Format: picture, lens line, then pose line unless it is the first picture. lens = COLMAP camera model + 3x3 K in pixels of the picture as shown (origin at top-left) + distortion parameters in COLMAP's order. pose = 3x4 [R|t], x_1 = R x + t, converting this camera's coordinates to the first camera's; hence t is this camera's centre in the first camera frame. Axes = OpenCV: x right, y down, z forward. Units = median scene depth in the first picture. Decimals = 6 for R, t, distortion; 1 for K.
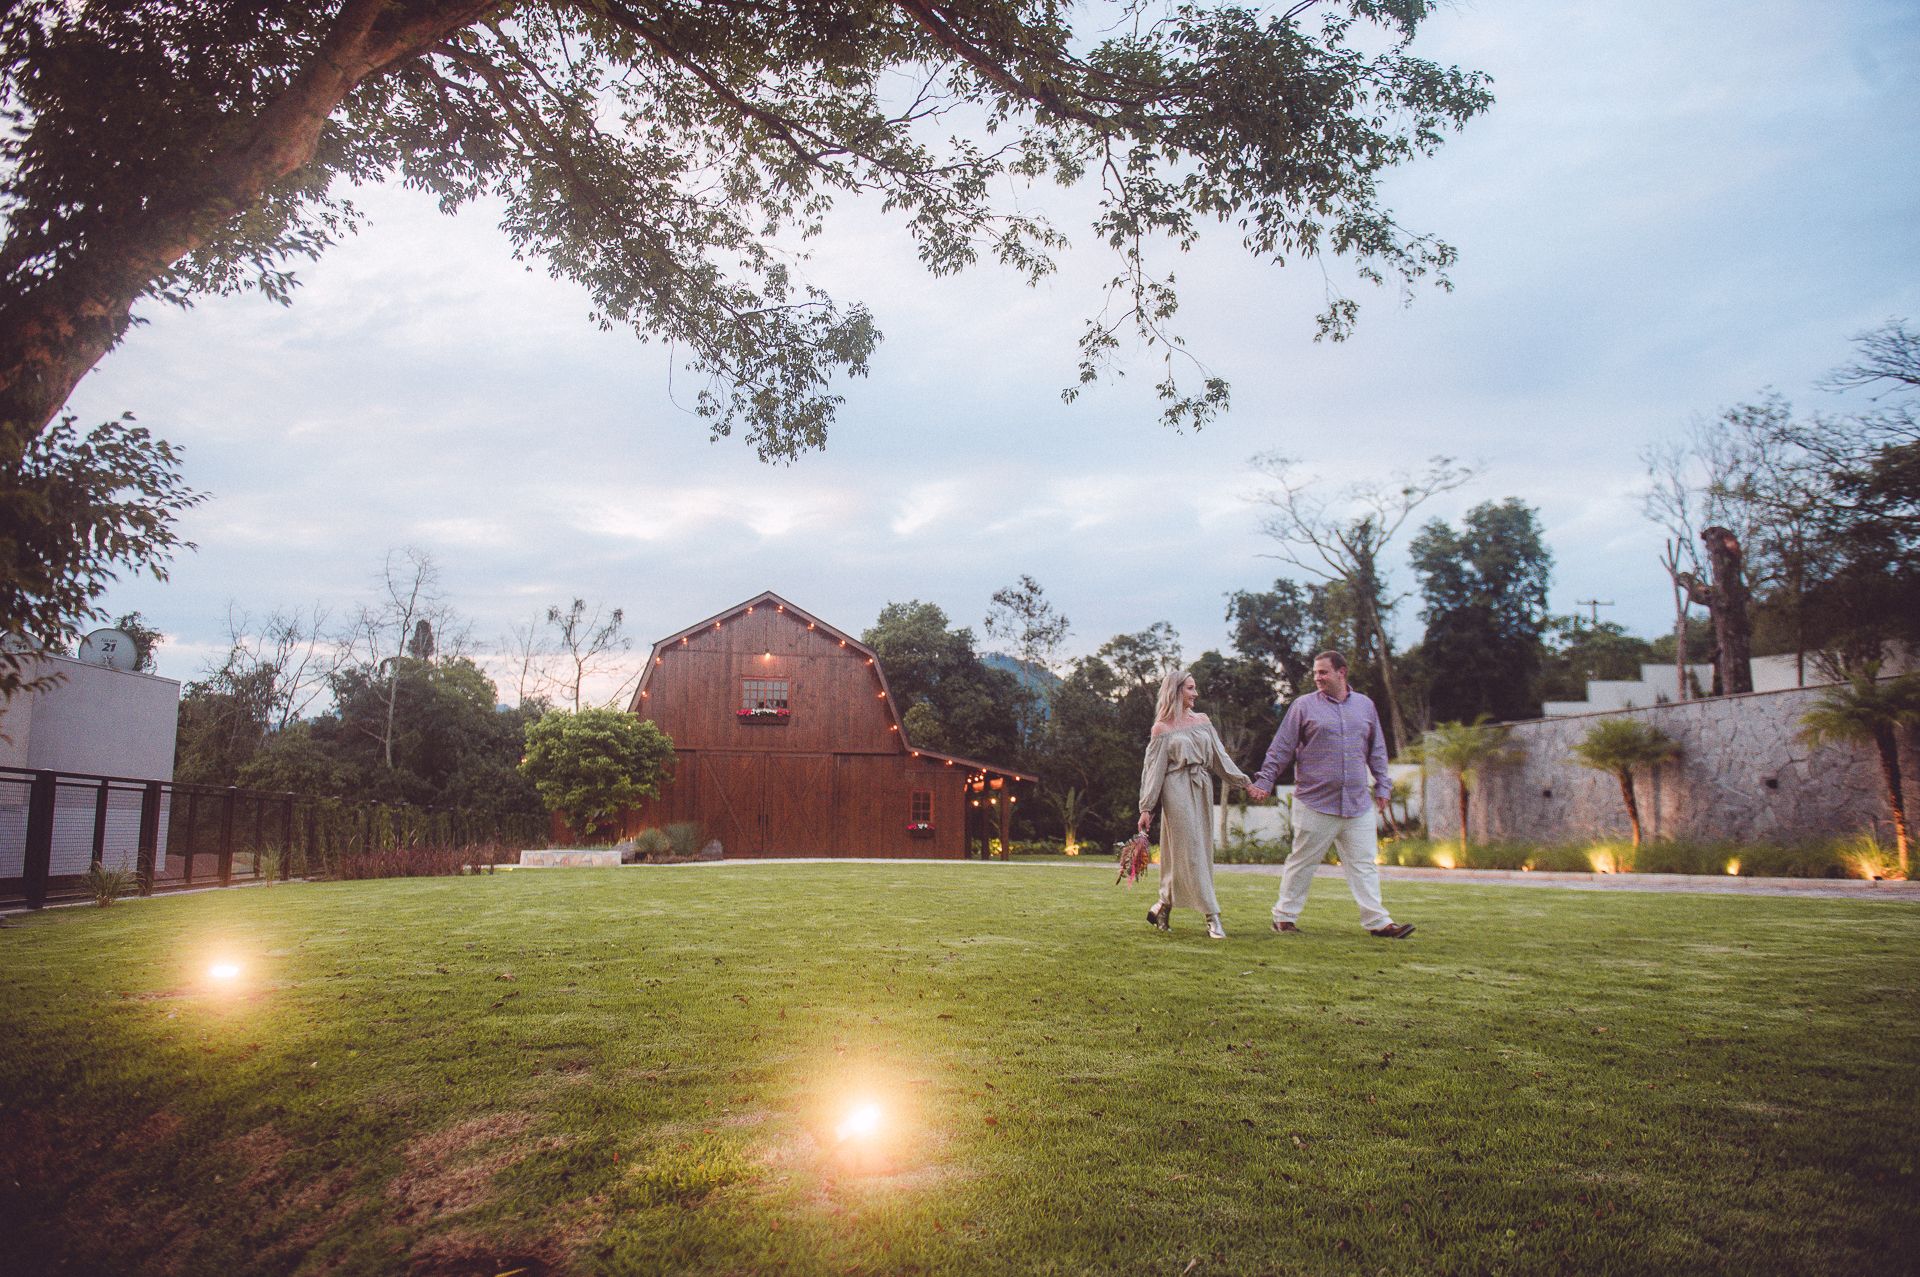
lens RADIAL K [[1416.5, 0, 968.5], [0, 1416.5, 632.6], [0, 0, 1]] dist [0.016190, -0.001313]
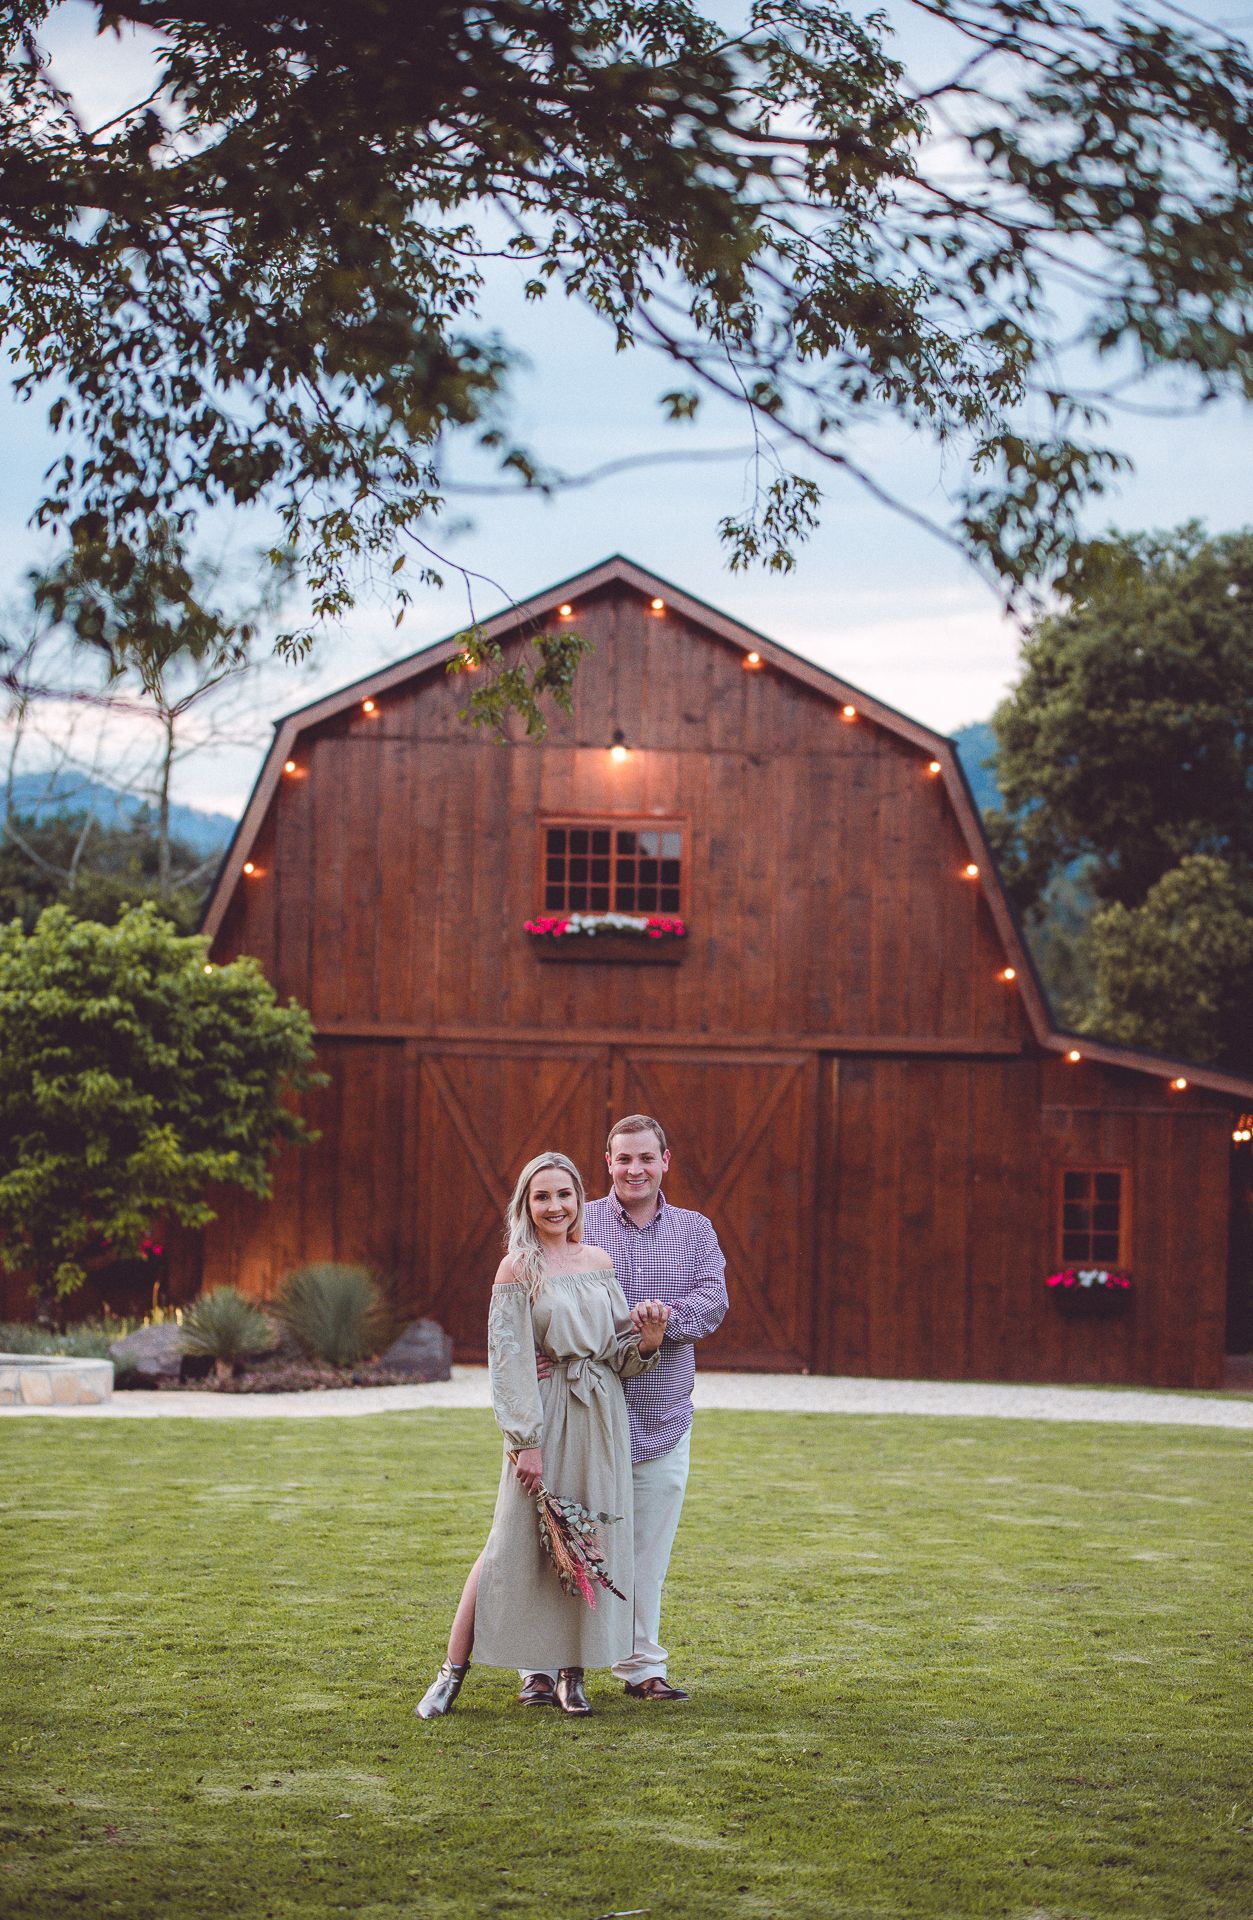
lens RADIAL K [[4801.3, 0, 623.5], [0, 4801.3, 958.1], [0, 0, 1]] dist [-0.020725, 0.000000]
pose [[0.979656, 0.008531, -0.200502, 0.055050], [0.009337, 0.996077, 0.087999, -0.022794], [0.200466, -0.088081, 0.975733, -0.057222]]
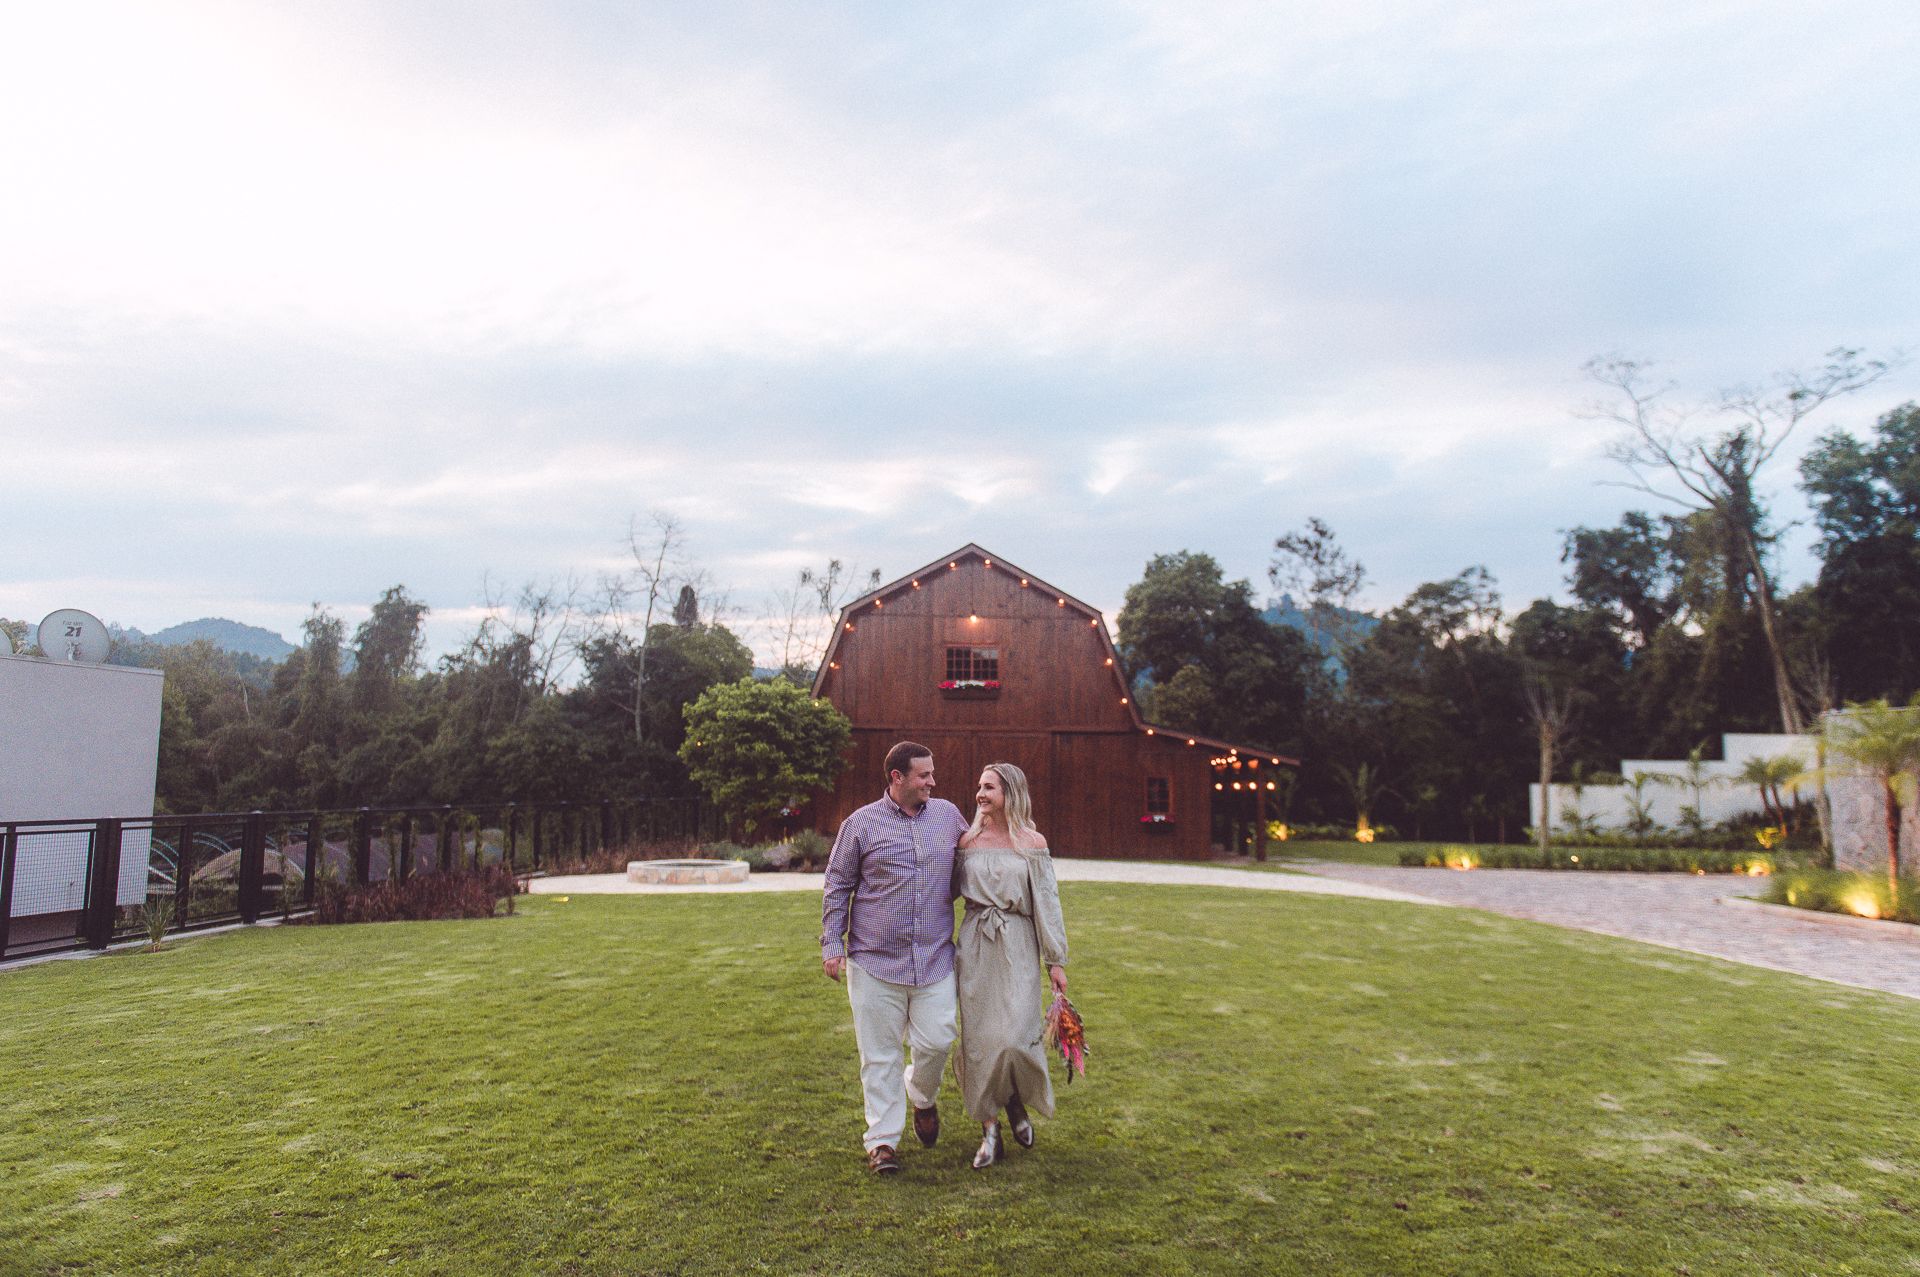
lens RADIAL K [[1416.5, 0, 984.5], [0, 1416.5, 644.6], [0, 0, 1]] dist [0.016190, -0.001313]
pose [[0.976265, -0.016756, -0.215929, 0.033240], [0.025483, 0.998964, 0.037695, -0.000181], [0.215074, -0.042303, 0.975681, 0.110812]]
